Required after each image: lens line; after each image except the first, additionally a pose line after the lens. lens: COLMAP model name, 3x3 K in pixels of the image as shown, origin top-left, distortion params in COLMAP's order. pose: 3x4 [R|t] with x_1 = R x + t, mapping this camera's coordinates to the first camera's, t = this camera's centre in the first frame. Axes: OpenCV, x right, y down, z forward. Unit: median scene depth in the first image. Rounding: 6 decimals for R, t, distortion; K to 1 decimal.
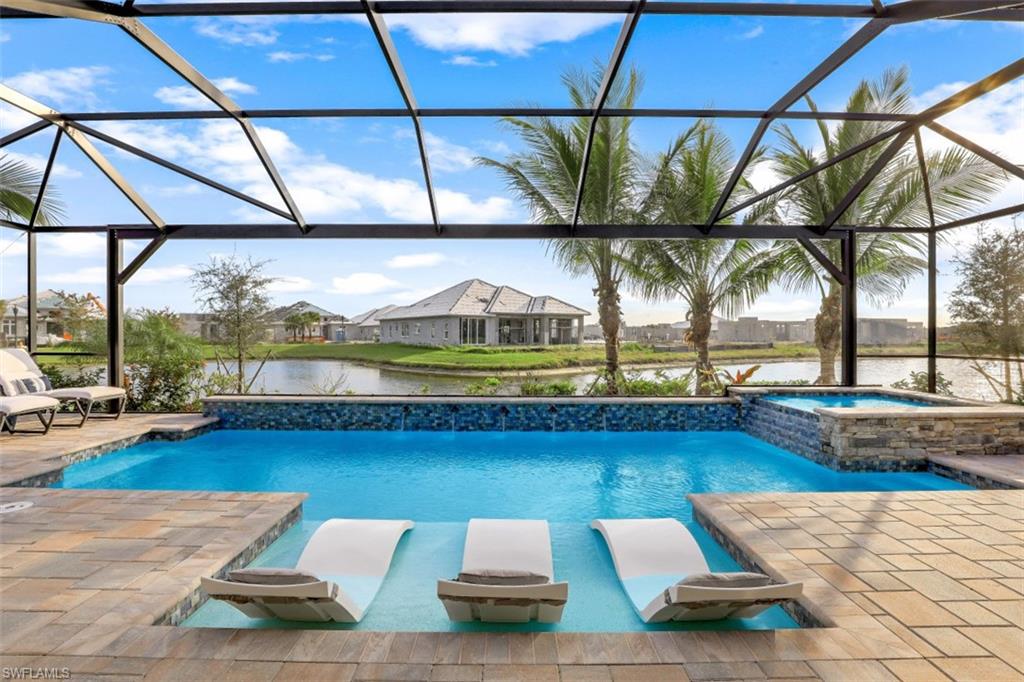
lens RADIAL K [[470.8, 0, 510.1], [0, 470.8, 332.3], [0, 0, 1]] dist [-0.028882, 0.000510]
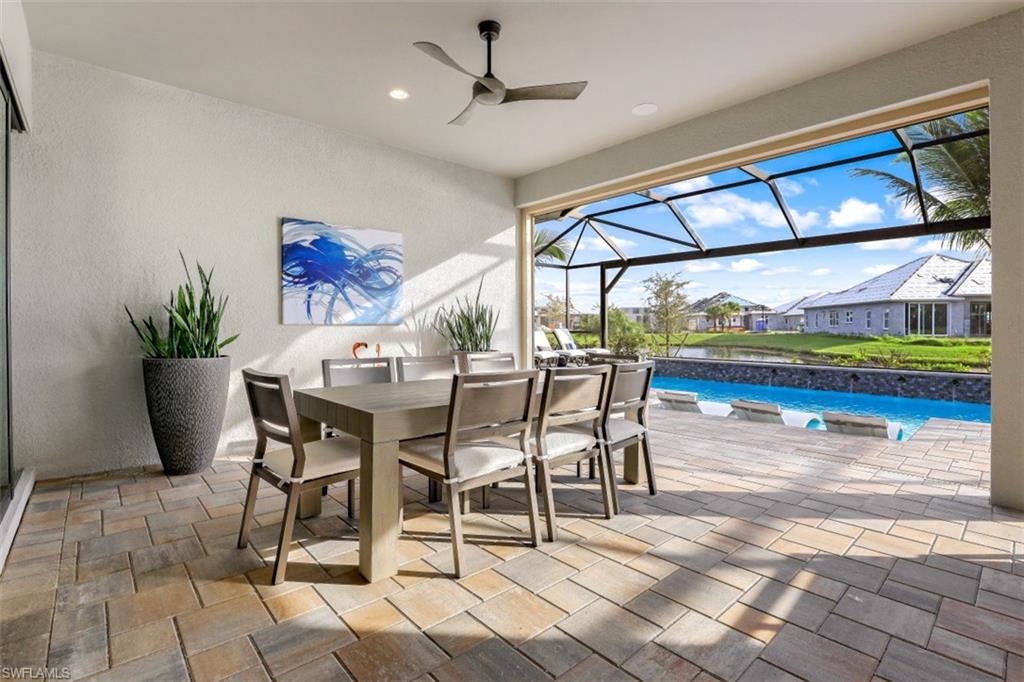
lens RADIAL K [[476.5, 0, 512.6], [0, 476.5, 330.6], [0, 0, 1]] dist [-0.027804, 0.001098]
pose [[0.667645, 0.004104, -0.744469, 0.317602], [0.007777, 0.999892, 0.012487, 0.015981], [0.744439, -0.014126, 0.667541, -0.552035]]
